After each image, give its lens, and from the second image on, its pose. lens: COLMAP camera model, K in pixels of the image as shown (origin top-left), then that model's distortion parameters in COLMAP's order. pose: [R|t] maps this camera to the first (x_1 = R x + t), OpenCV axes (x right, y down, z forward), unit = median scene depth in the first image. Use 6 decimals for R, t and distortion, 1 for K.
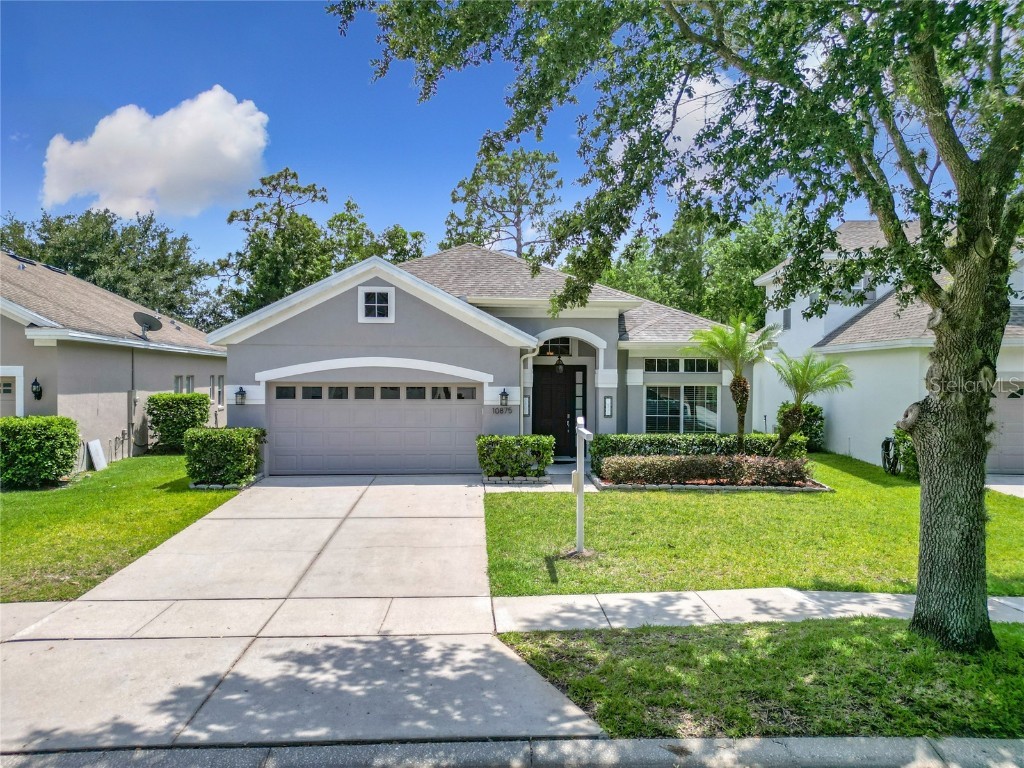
lens RADIAL K [[721.7, 0, 506.8], [0, 721.7, 382.0], [0, 0, 1]] dist [0.063711, -0.062198]
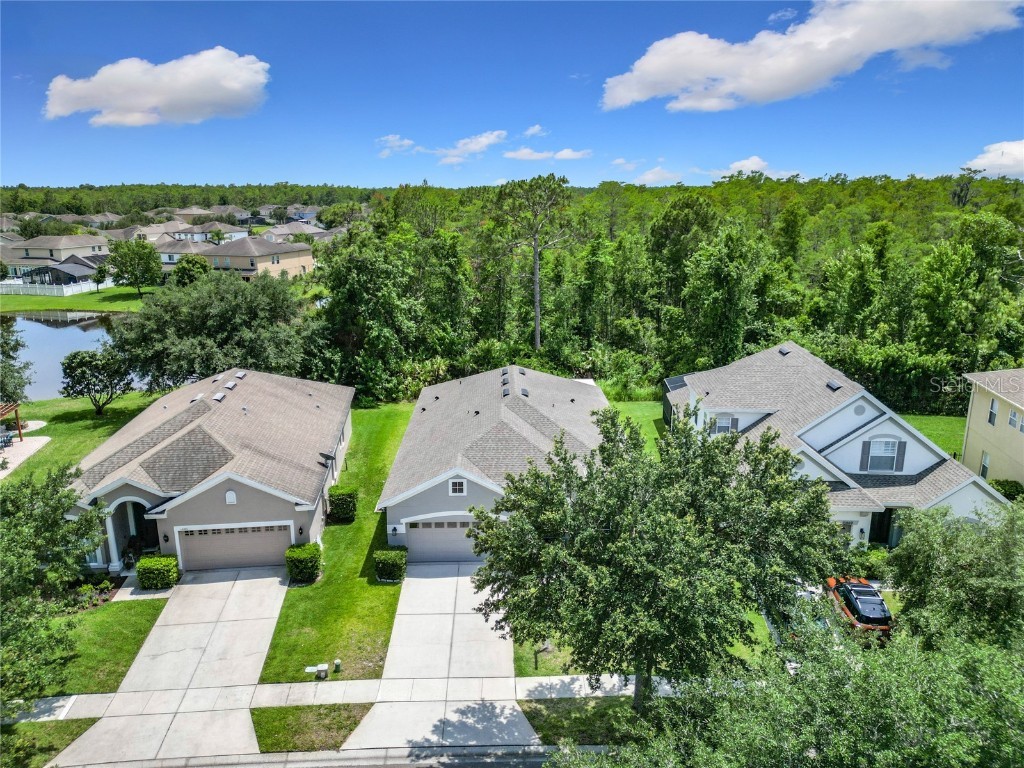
lens RADIAL K [[721.7, 0, 506.8], [0, 721.7, 382.0], [0, 0, 1]] dist [0.063711, -0.062198]
pose [[0.999419, 0.000239, -0.034089, 0.026347], [0.007818, 0.971720, 0.236006, -0.871244], [0.033181, -0.236136, 0.971153, -0.892450]]
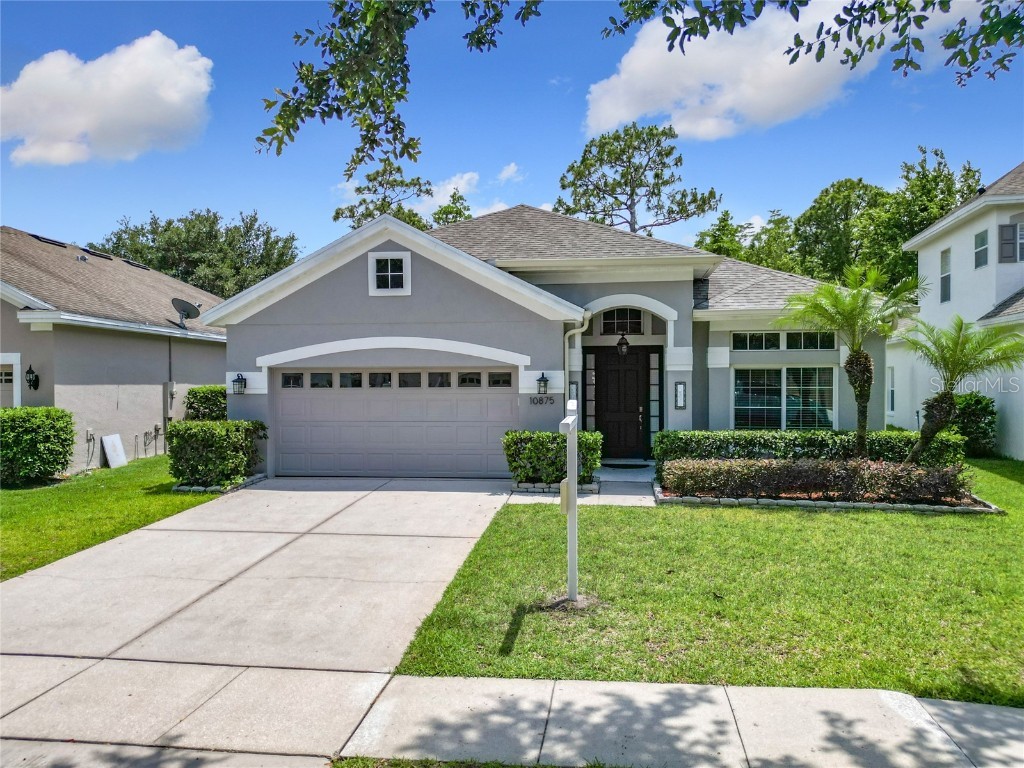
lens RADIAL K [[721.7, 0, 506.8], [0, 721.7, 382.0], [0, 0, 1]] dist [0.063711, -0.062198]
pose [[0.981771, -0.008354, -0.189883, 0.109057], [0.007852, 0.999963, -0.003393, 0.021832], [0.189904, 0.001840, 0.981801, 0.208621]]
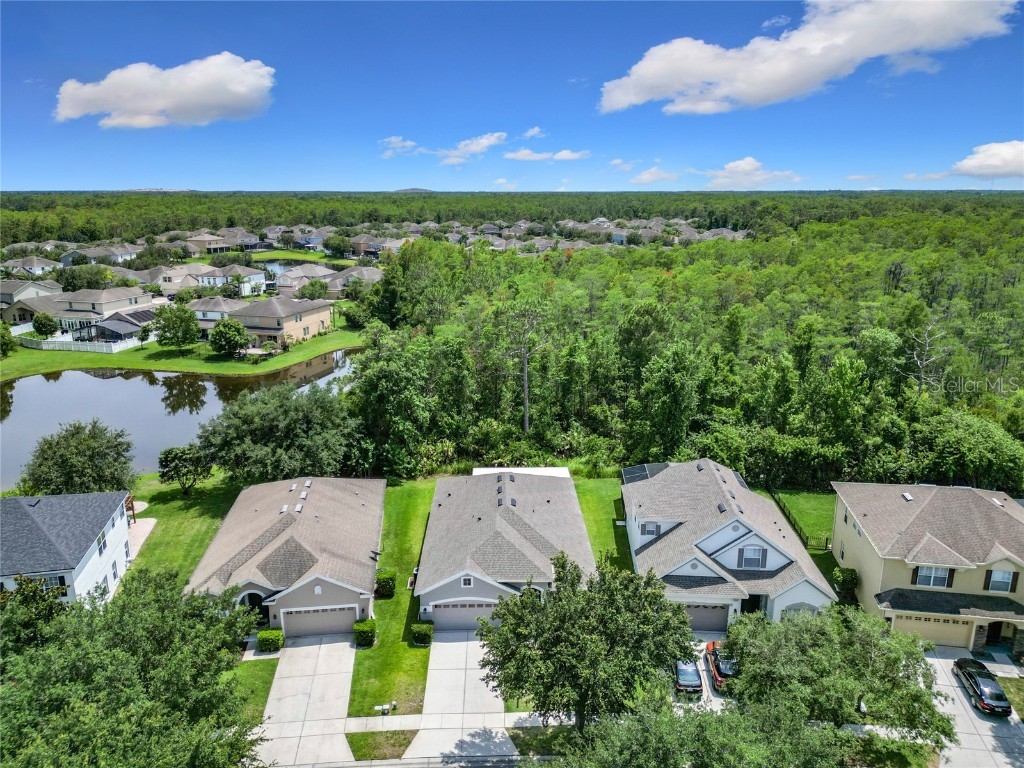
lens RADIAL K [[703.2, 0, 506.7], [0, 703.2, 398.0], [0, 0, 1]] dist [0.065675, -0.062326]
pose [[0.999528, 0.000569, -0.030719, 0.076722], [0.007076, 0.968683, 0.248200, -1.595456], [0.029898, -0.248300, 0.968222, -1.682343]]
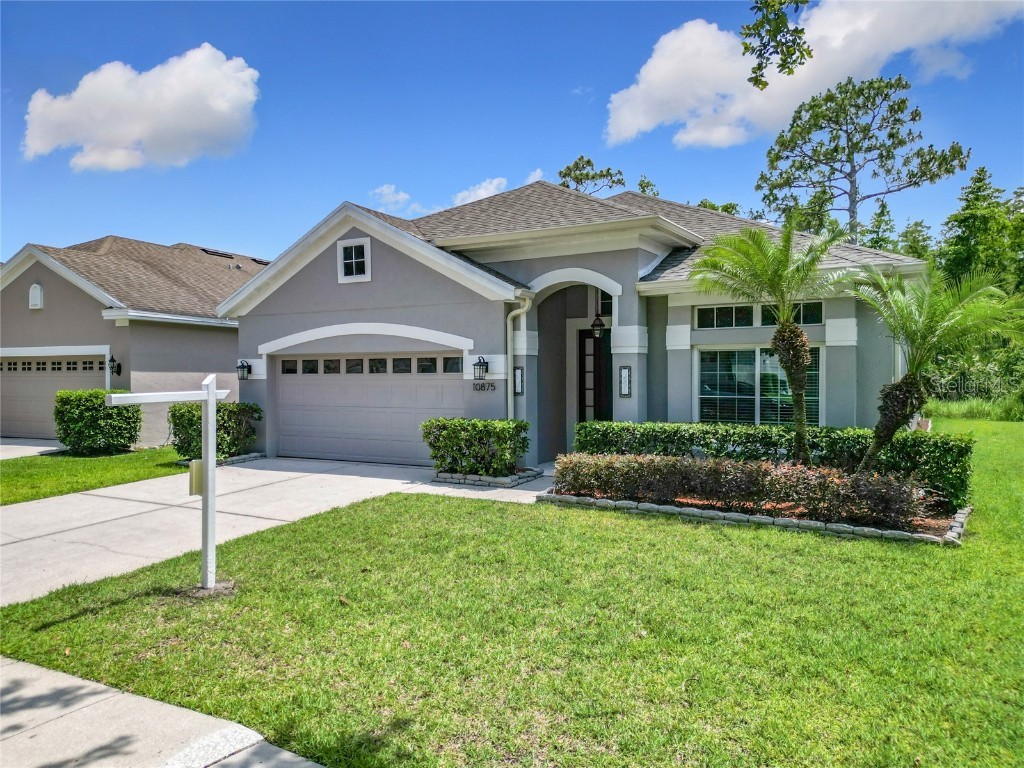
lens RADIAL K [[715.8, 0, 507.2], [0, 715.8, 385.1], [0, 0, 1]] dist [0.061989, -0.060011]
pose [[0.842475, -0.001287, -0.538733, 0.421964], [0.003193, 0.999992, 0.002605, 0.036775], [0.538725, -0.003915, 0.842472, 0.389716]]
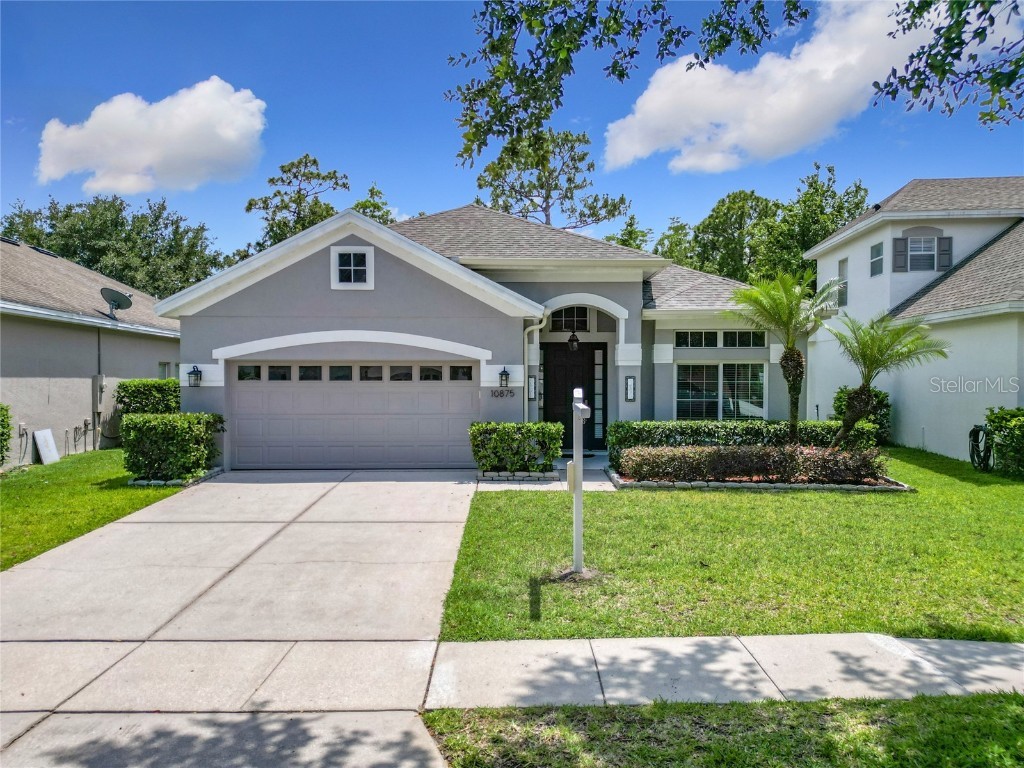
lens RADIAL K [[715.8, 0, 507.2], [0, 715.8, 385.1], [0, 0, 1]] dist [0.061989, -0.060011]
pose [[0.998544, -0.004362, -0.053765, 0.044364], [0.004648, 0.999976, 0.005190, 0.026217], [0.053741, -0.005432, 0.998540, 0.172479]]
